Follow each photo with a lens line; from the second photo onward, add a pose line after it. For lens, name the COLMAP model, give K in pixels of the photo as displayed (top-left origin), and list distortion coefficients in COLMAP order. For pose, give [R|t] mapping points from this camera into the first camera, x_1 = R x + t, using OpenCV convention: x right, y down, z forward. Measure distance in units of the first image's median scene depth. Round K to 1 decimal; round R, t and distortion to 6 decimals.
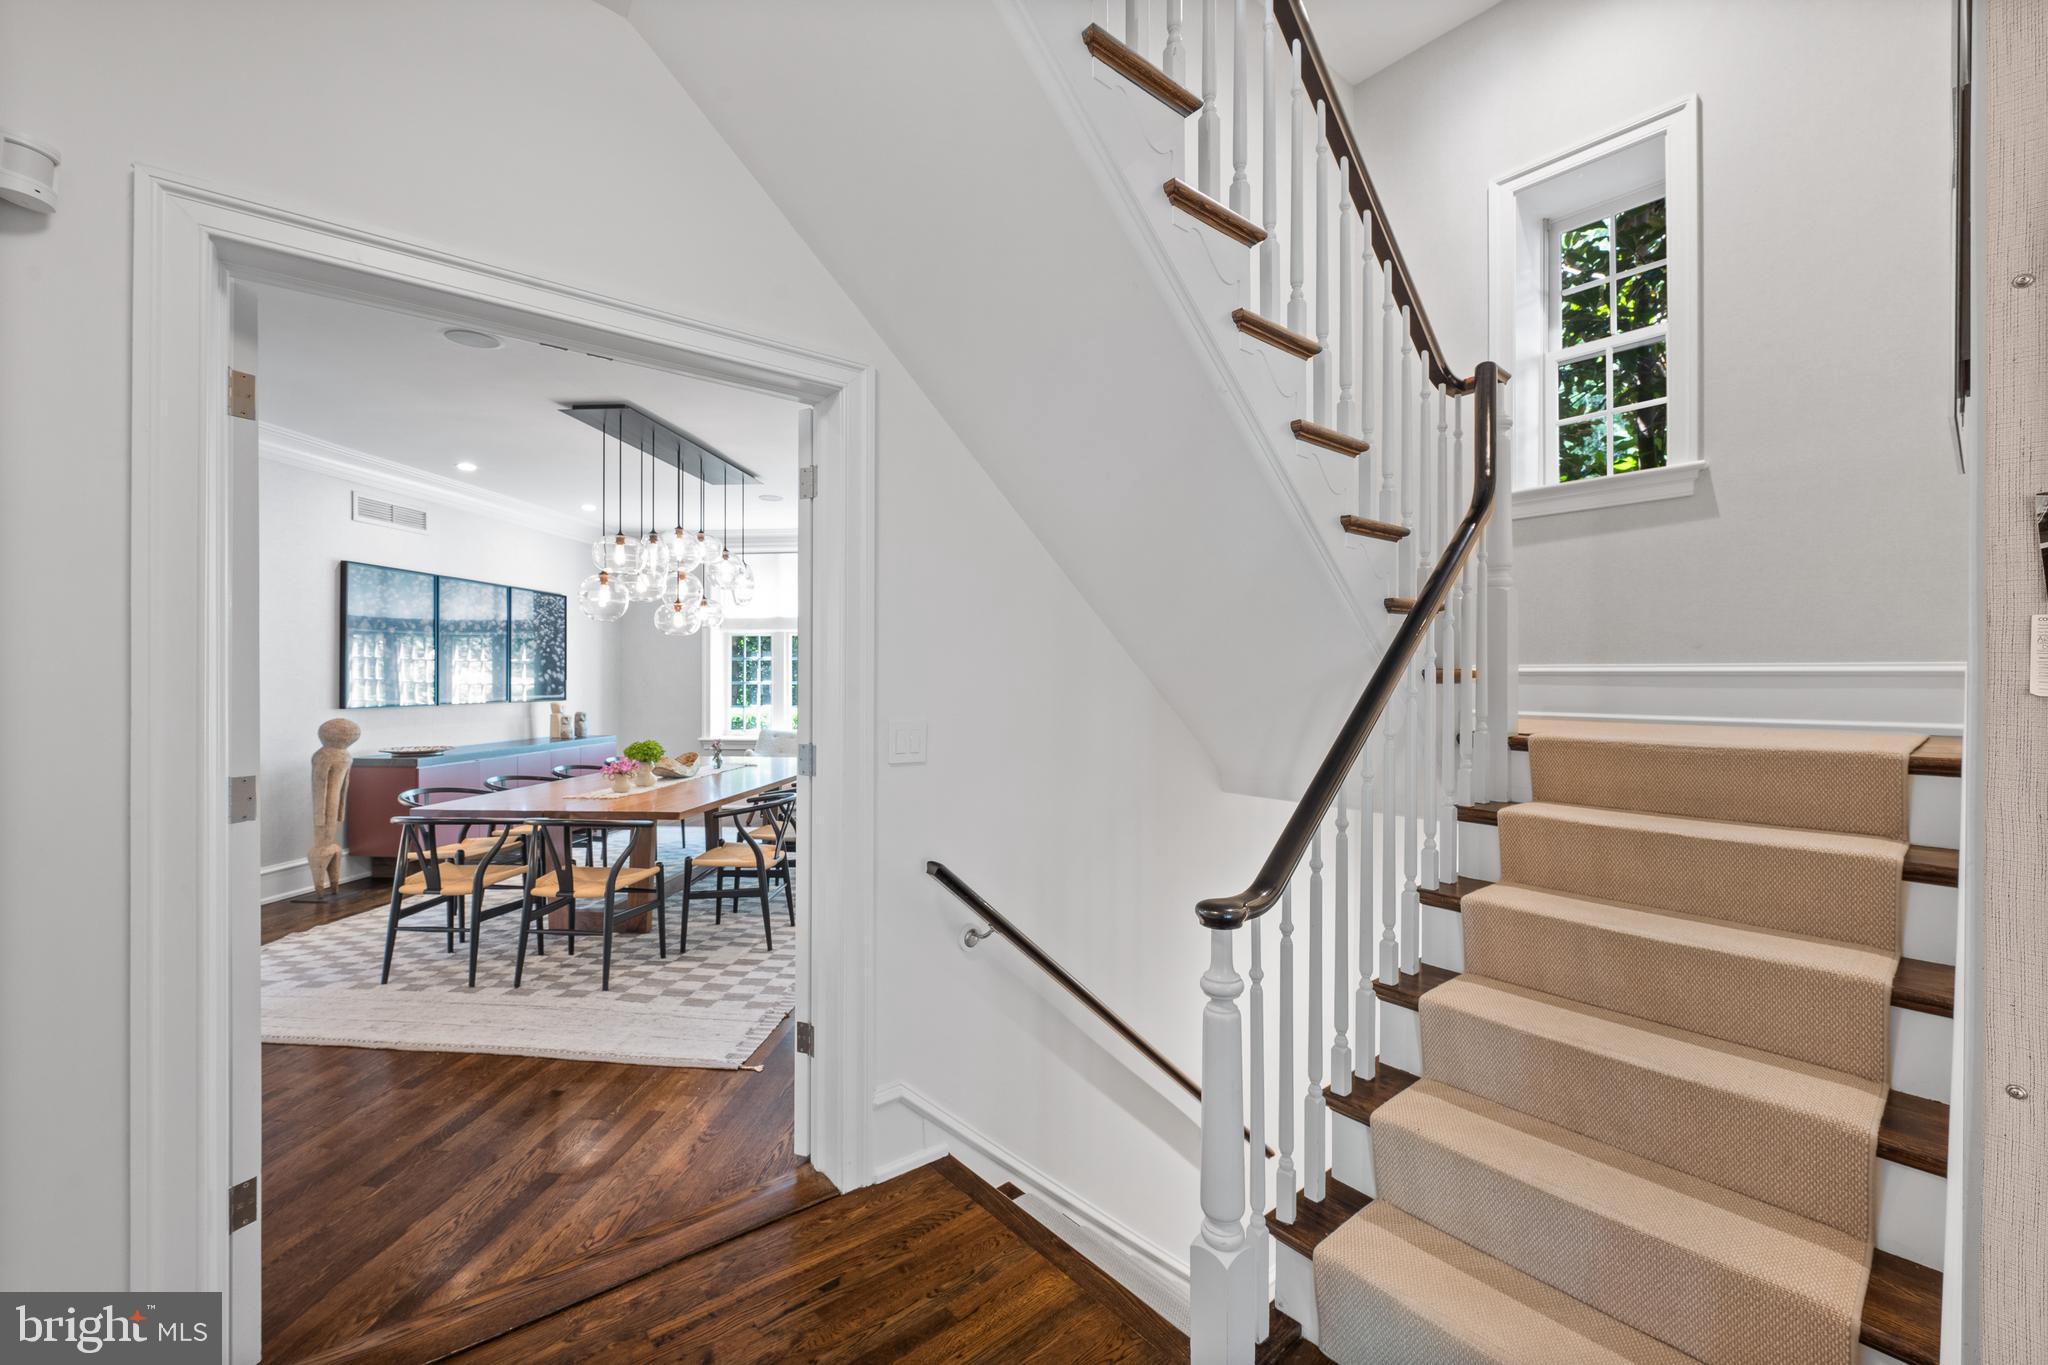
lens RADIAL K [[829.3, 0, 1021.5], [0, 829.3, 675.0], [0, 0, 1]] dist [-0.004106, 0.000028]
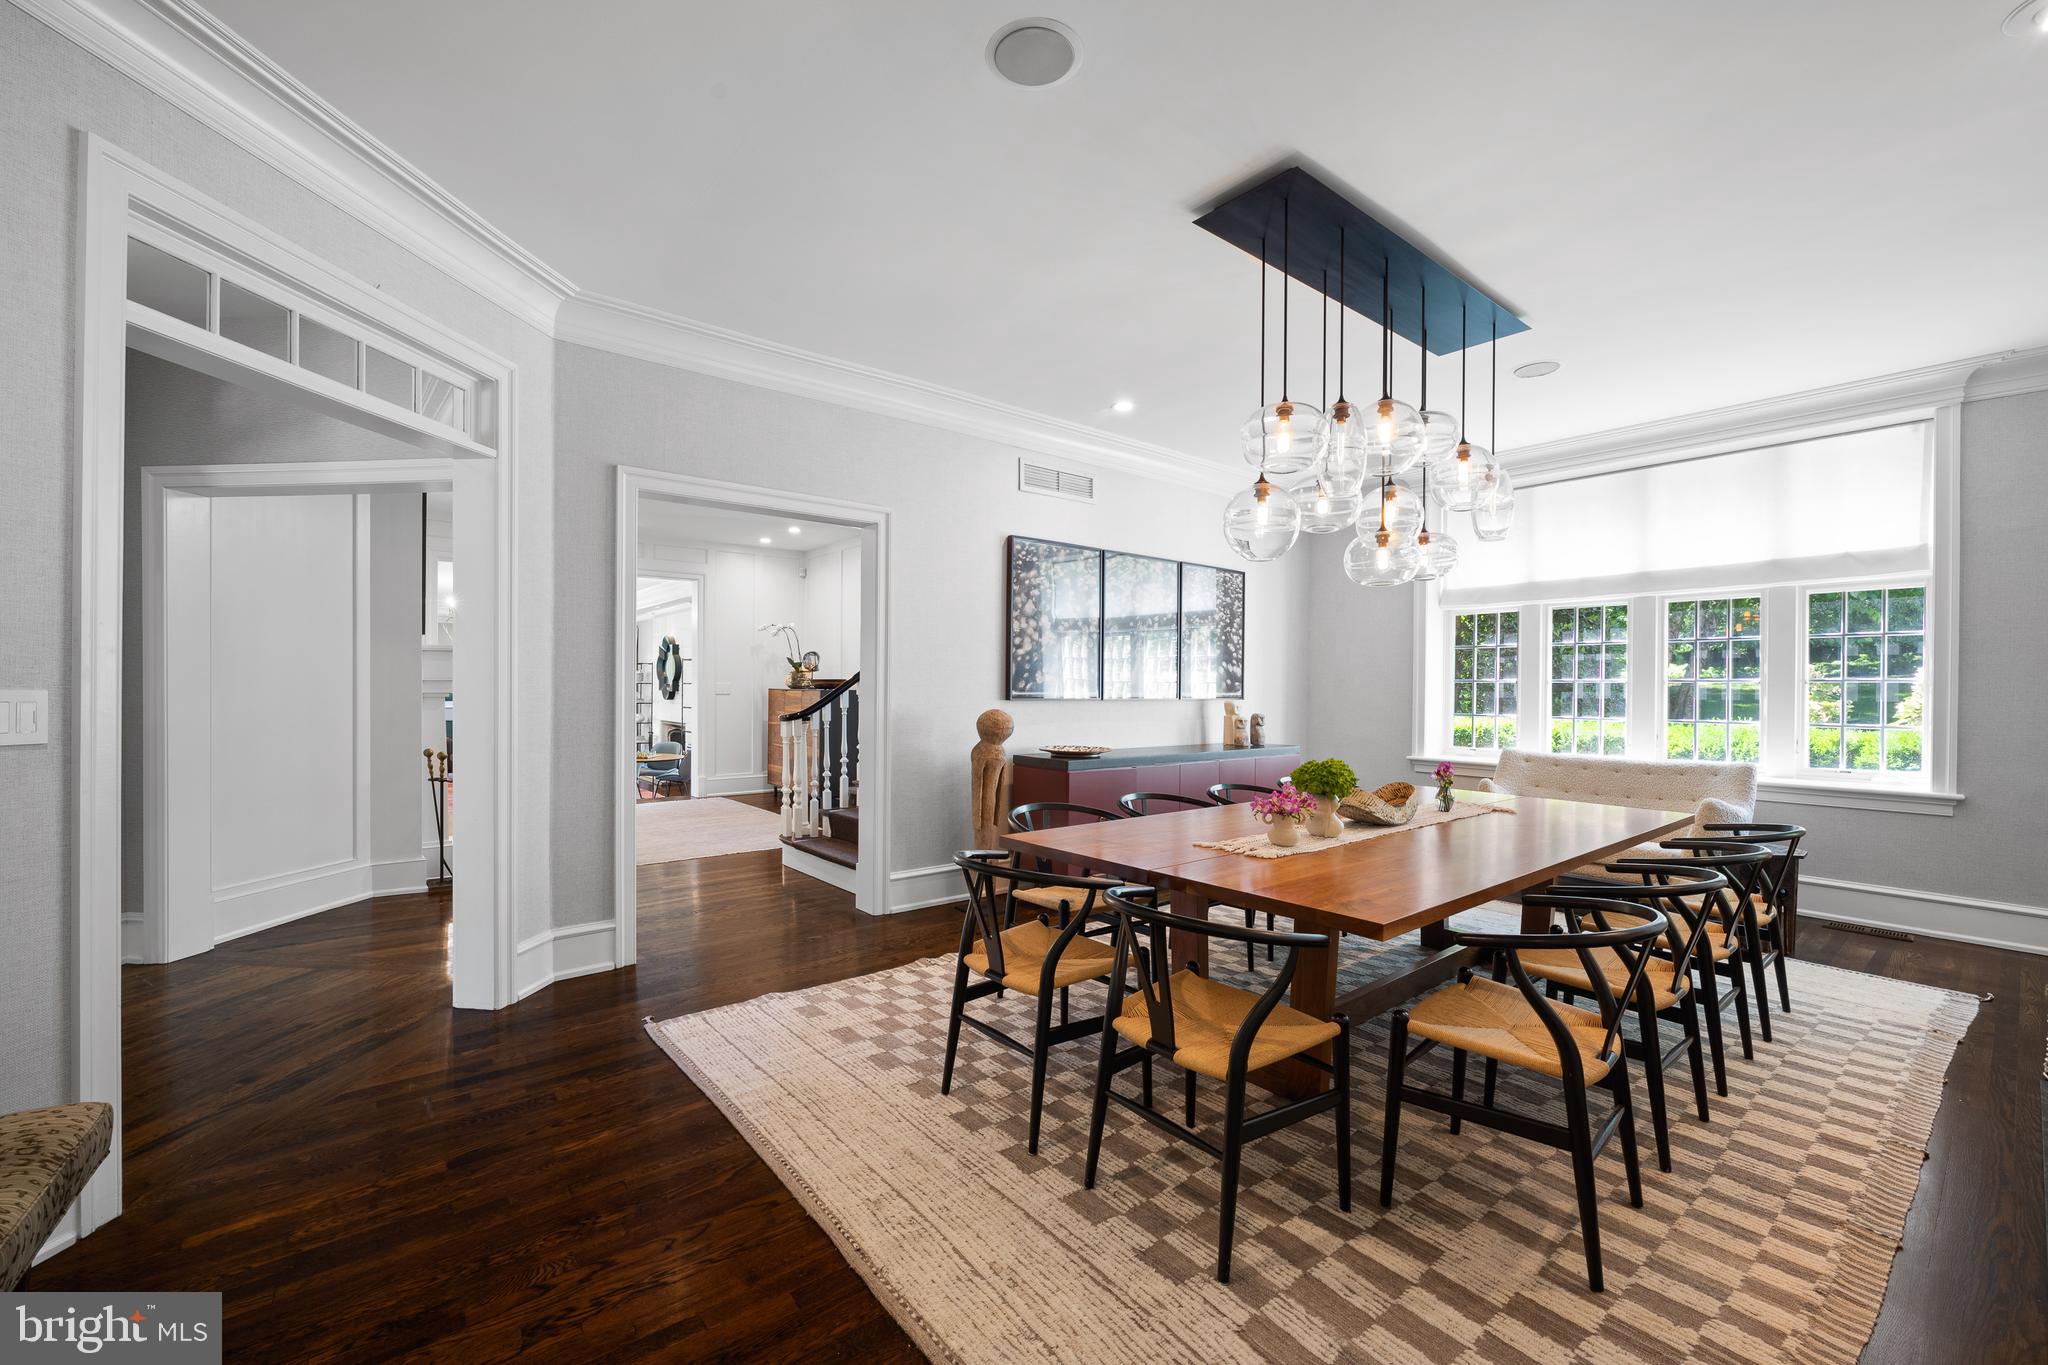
lens RADIAL K [[829.3, 0, 1033.6], [0, 829.3, 693.6], [0, 0, 1]] dist [-0.004106, 0.000028]
pose [[0.704987, 0.011894, -0.709120, -0.158004], [-0.006005, 0.999924, 0.010801, 0.023640], [0.709194, -0.003356, 0.705005, 0.378733]]
